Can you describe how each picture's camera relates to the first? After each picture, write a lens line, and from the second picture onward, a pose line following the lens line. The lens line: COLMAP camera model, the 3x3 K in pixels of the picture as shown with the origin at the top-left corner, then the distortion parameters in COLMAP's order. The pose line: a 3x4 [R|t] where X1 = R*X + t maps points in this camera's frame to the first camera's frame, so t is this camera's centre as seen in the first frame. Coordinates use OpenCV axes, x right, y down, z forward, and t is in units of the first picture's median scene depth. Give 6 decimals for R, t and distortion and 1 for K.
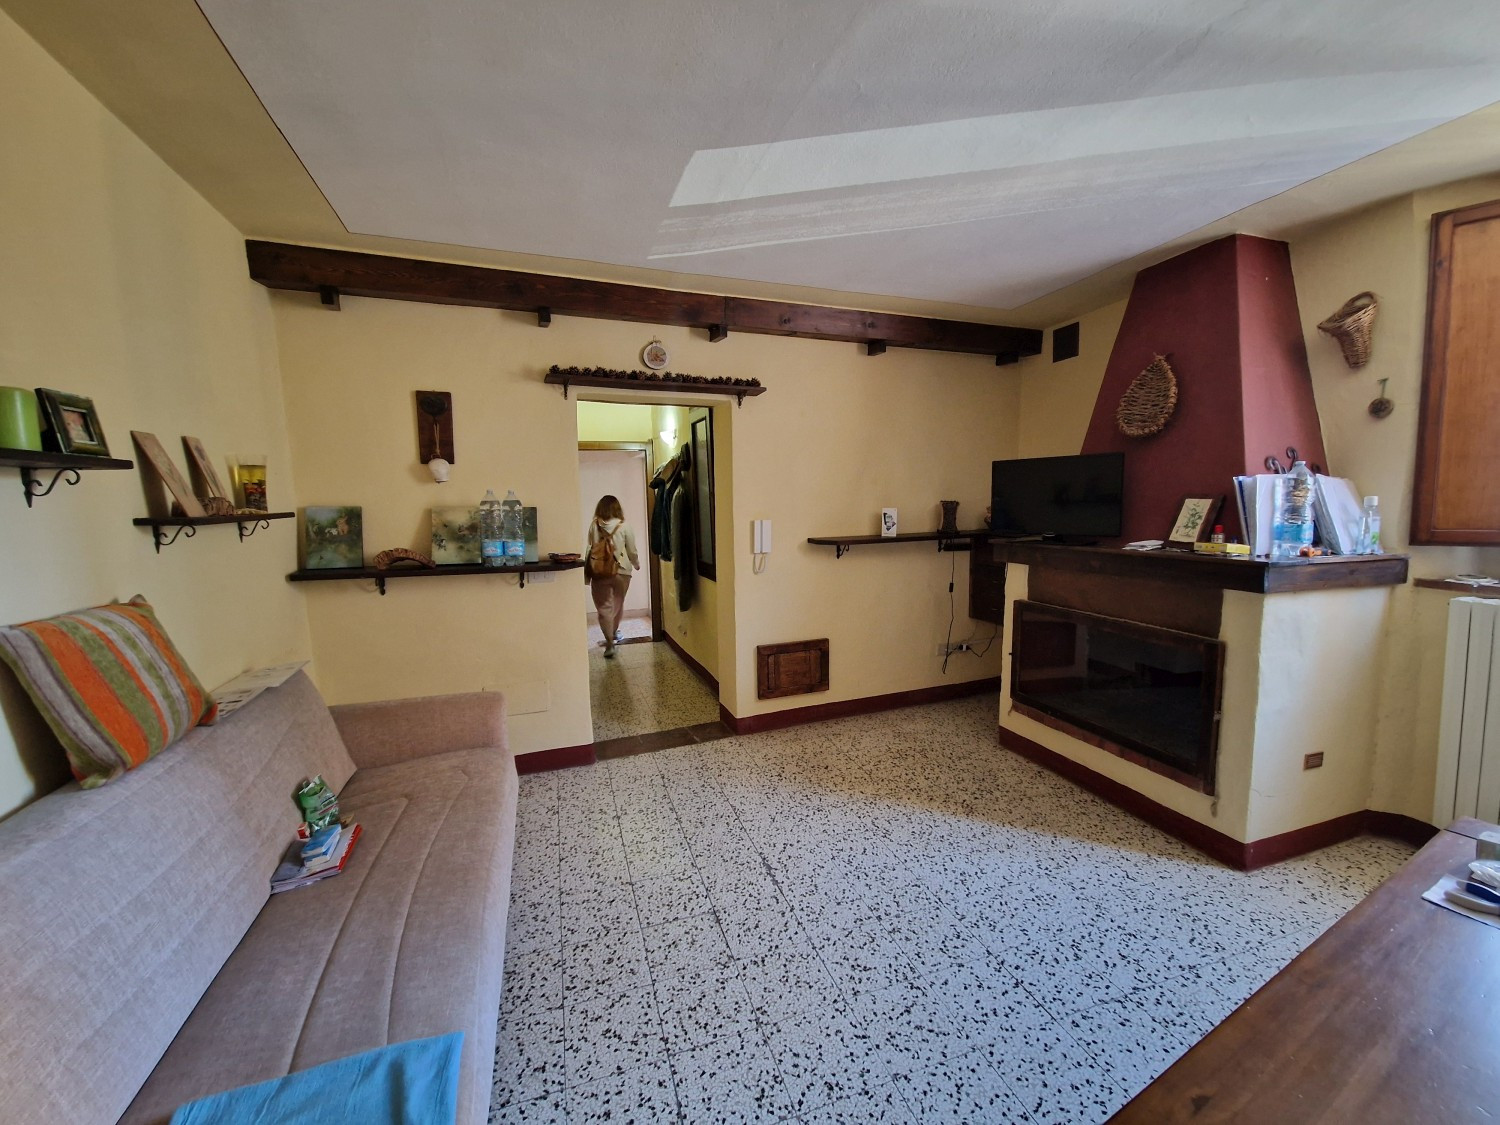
lens RADIAL K [[607.4, 0, 755.9], [0, 607.4, 564.2], [0, 0, 1]] dist [0.014254, -0.008770]
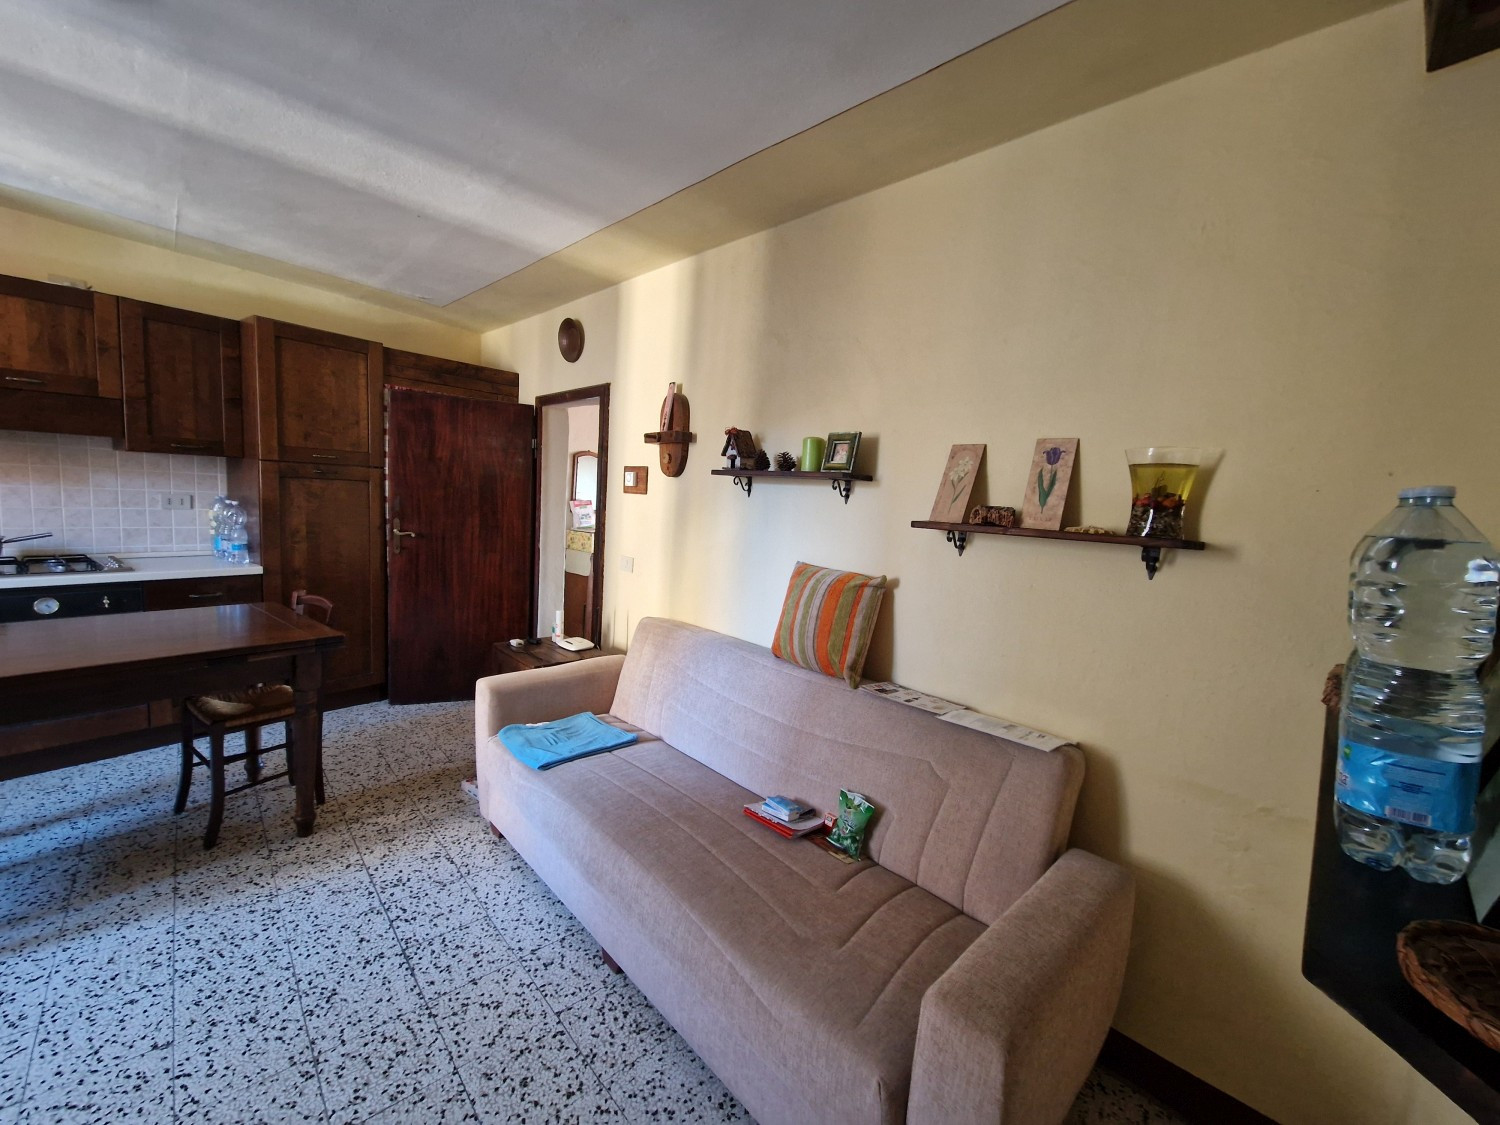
lens RADIAL K [[607.4, 0, 755.9], [0, 607.4, 564.2], [0, 0, 1]] dist [0.014254, -0.008770]
pose [[-0.909593, 0.001642, -0.415497, -0.148873], [-0.094601, 0.972910, 0.210942, -0.143390], [0.404588, 0.231178, -0.884797, 1.325837]]
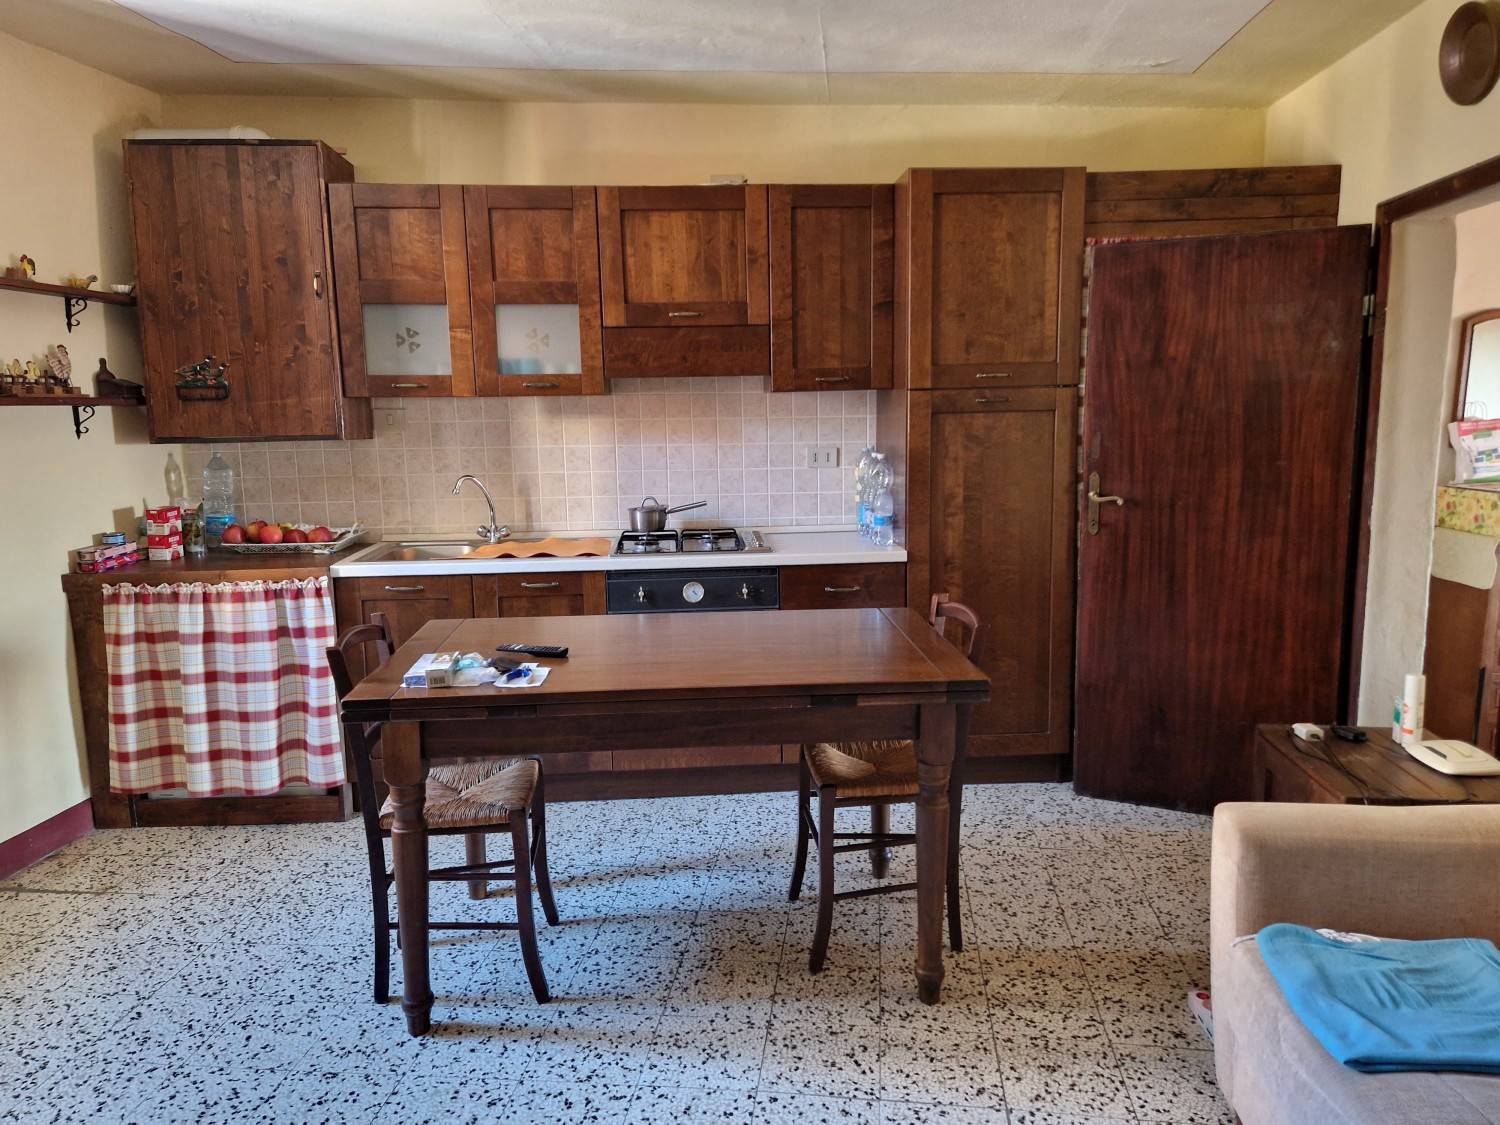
lens RADIAL K [[1045.4, 0, 759.4], [0, 1045.4, 552.0], [0, 0, 1]] dist [0.081089, -0.062083]
pose [[-0.907153, -0.034425, 0.419391, -0.166629], [0.070141, 0.970336, 0.231364, -0.120158], [-0.414915, 0.239299, -0.877828, 1.132897]]
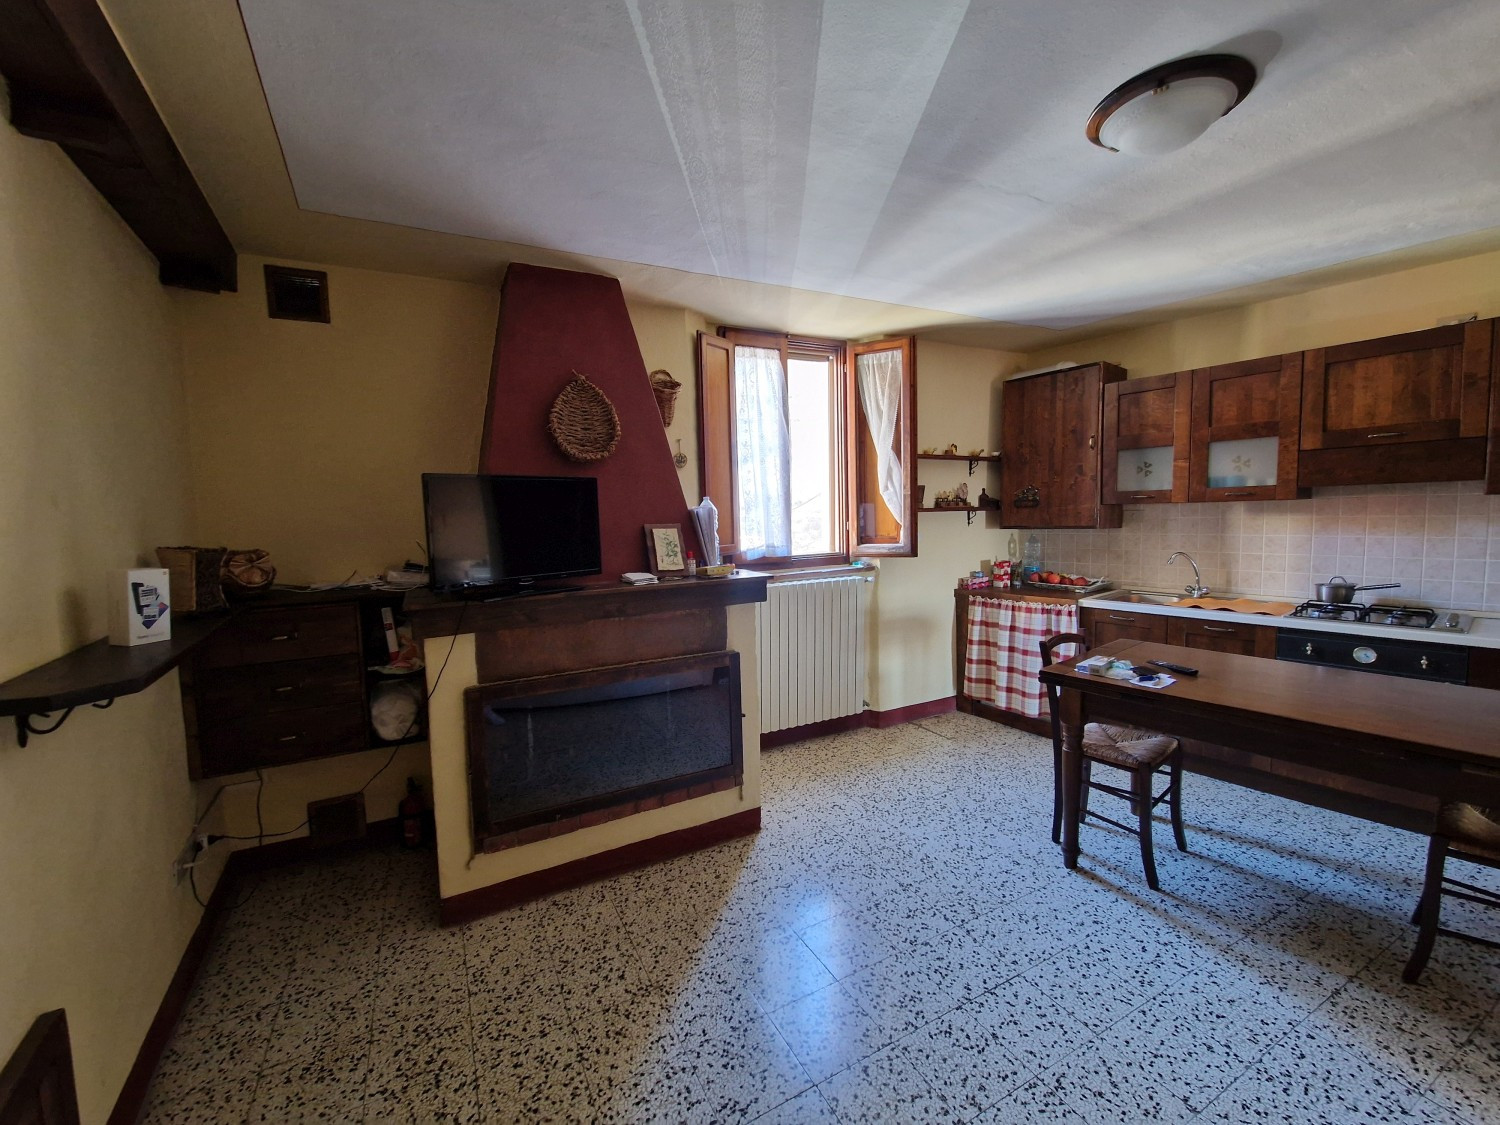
lens RADIAL K [[607.4, 0, 755.9], [0, 607.4, 564.2], [0, 0, 1]] dist [0.014254, -0.008770]
pose [[-0.162037, -0.067855, 0.984449, -0.354968], [0.130762, 0.987359, 0.089578, -0.127384], [-0.978083, 0.143243, -0.151116, 1.084062]]
